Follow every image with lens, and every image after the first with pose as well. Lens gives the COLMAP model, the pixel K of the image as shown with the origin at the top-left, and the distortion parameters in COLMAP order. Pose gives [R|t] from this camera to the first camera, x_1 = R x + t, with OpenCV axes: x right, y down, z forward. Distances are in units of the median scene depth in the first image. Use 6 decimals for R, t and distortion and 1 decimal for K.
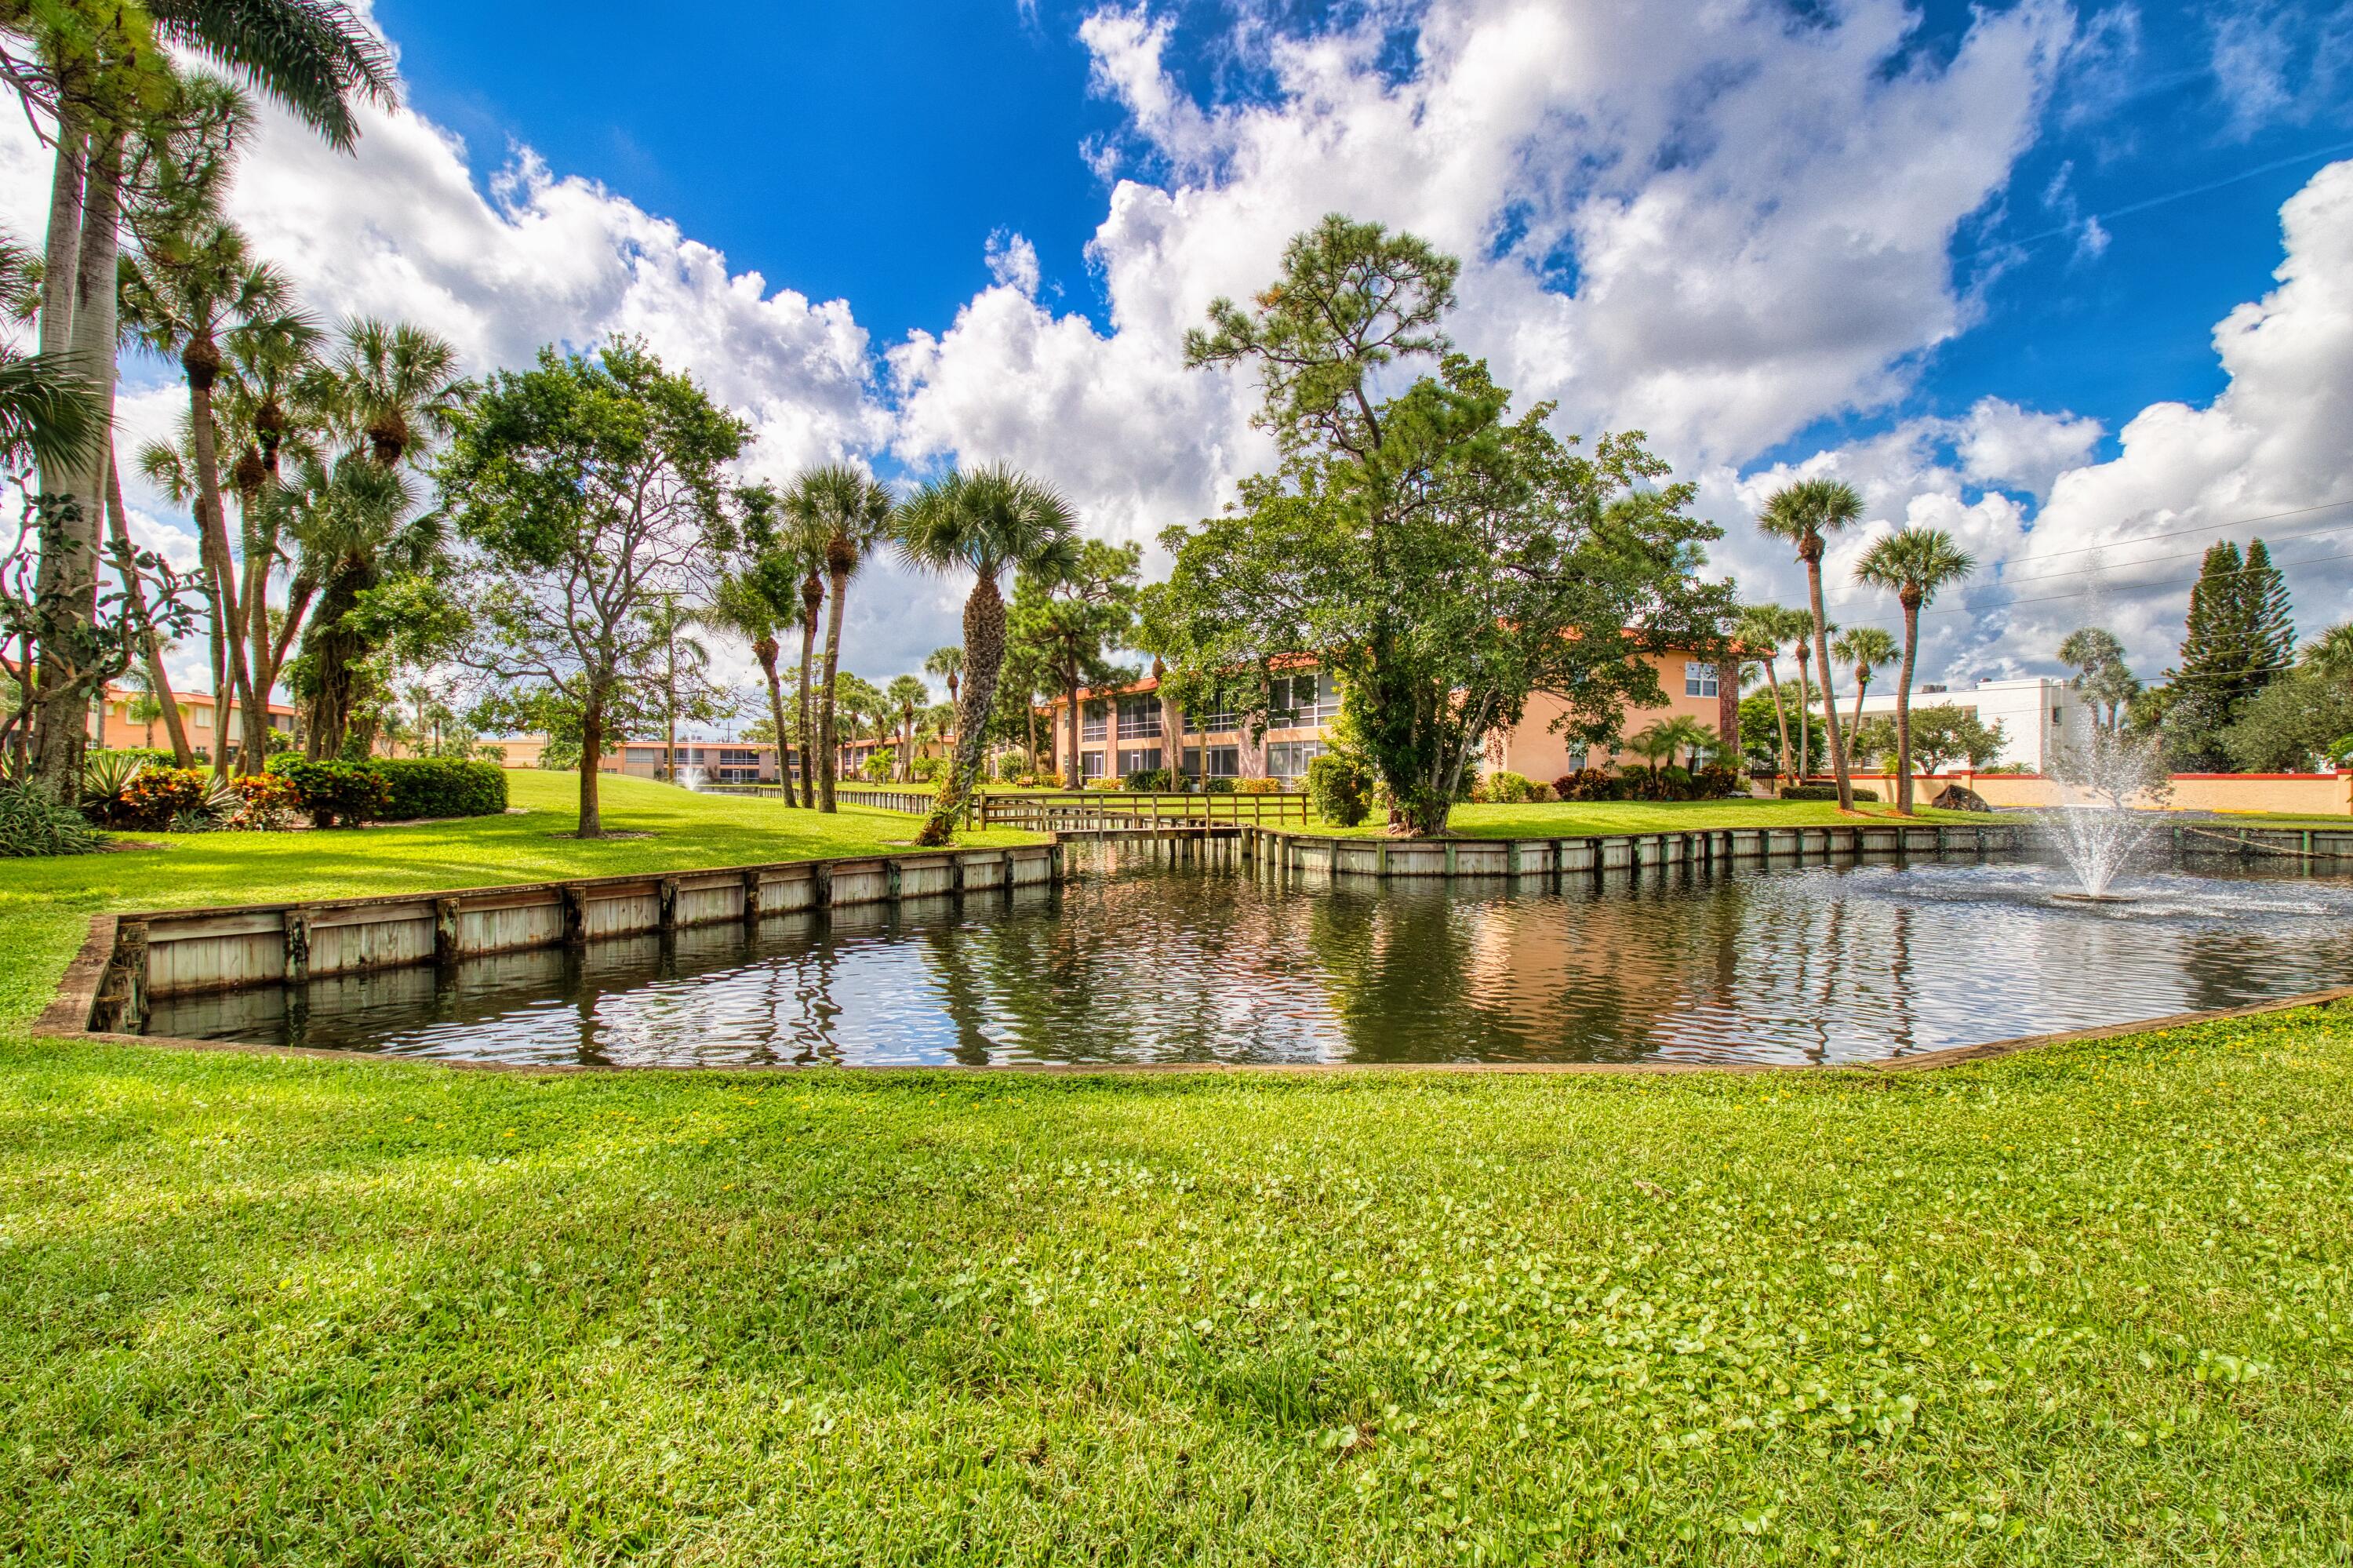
lens RADIAL K [[1090.7, 0, 1176.5], [0, 1090.7, 784.0], [0, 0, 1]] dist [0.000420, -0.010621]
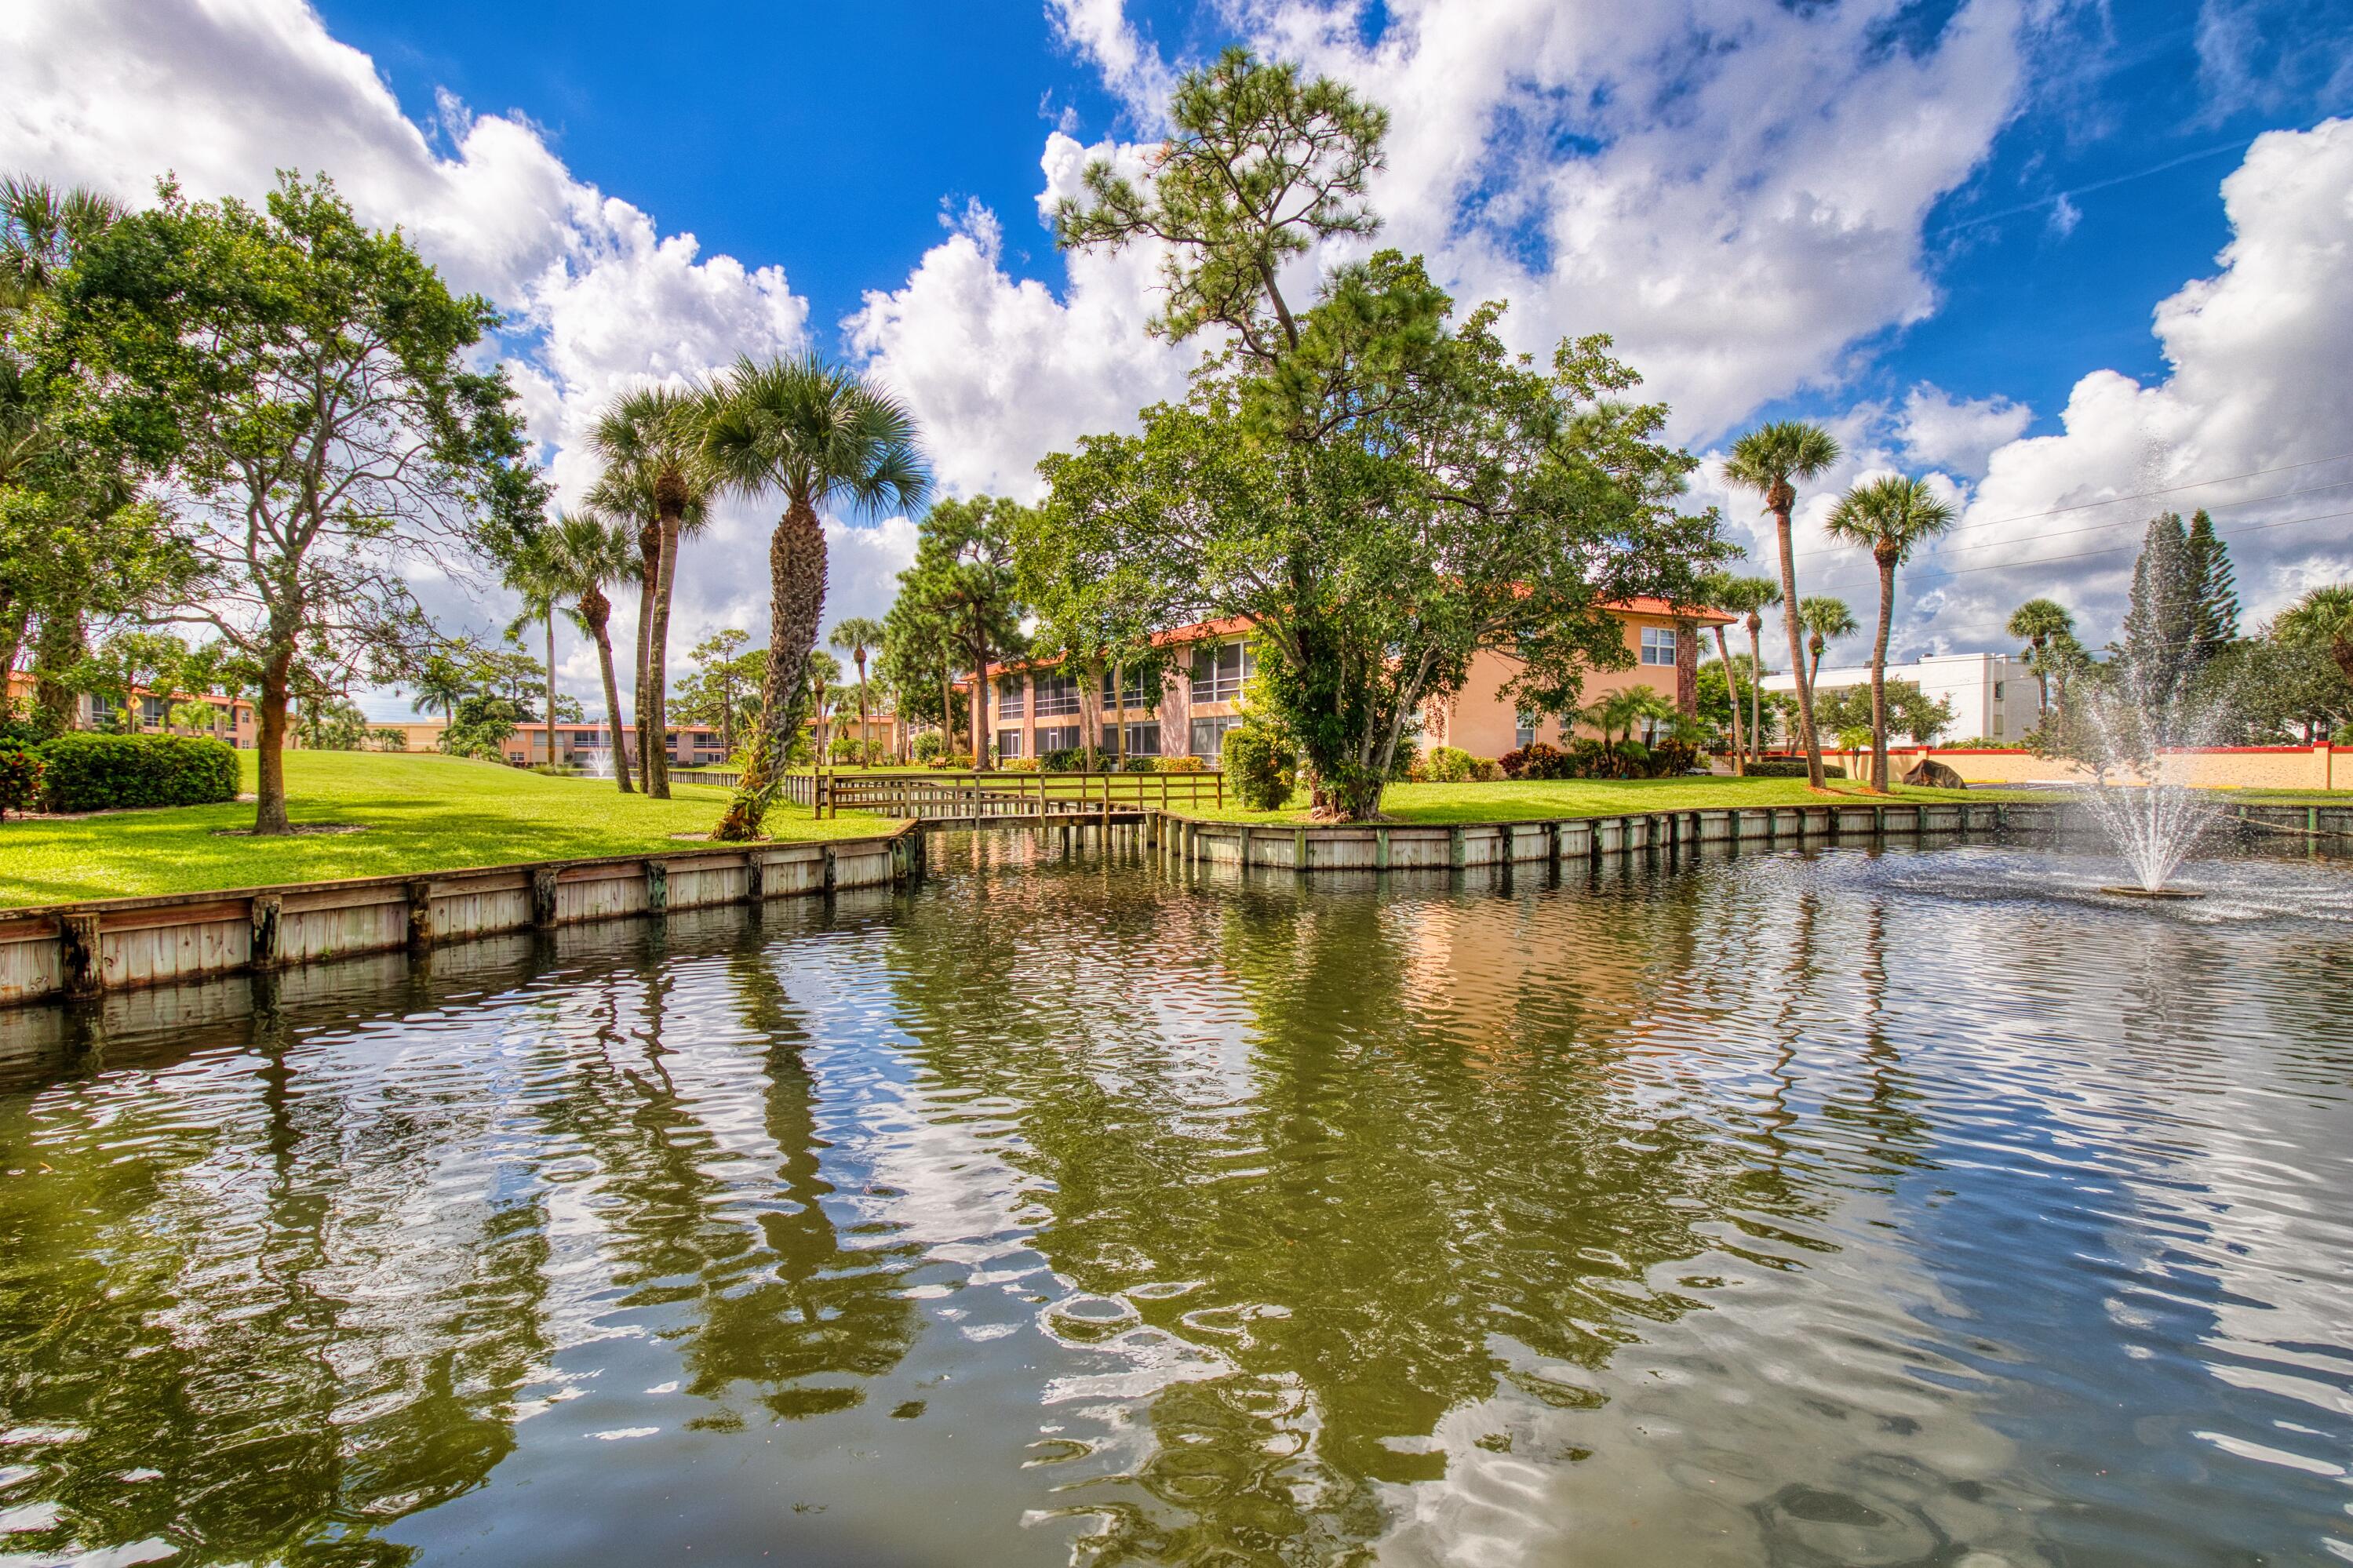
lens RADIAL K [[1090.5, 0, 1176.5], [0, 1090.5, 784.0], [0, 0, 1]] dist [0.000420, -0.010621]
pose [[0.998758, -0.006275, 0.049418, 0.045480], [0.005455, 0.999845, 0.016721, 0.003506], [-0.049515, -0.016431, 0.998638, 0.150090]]
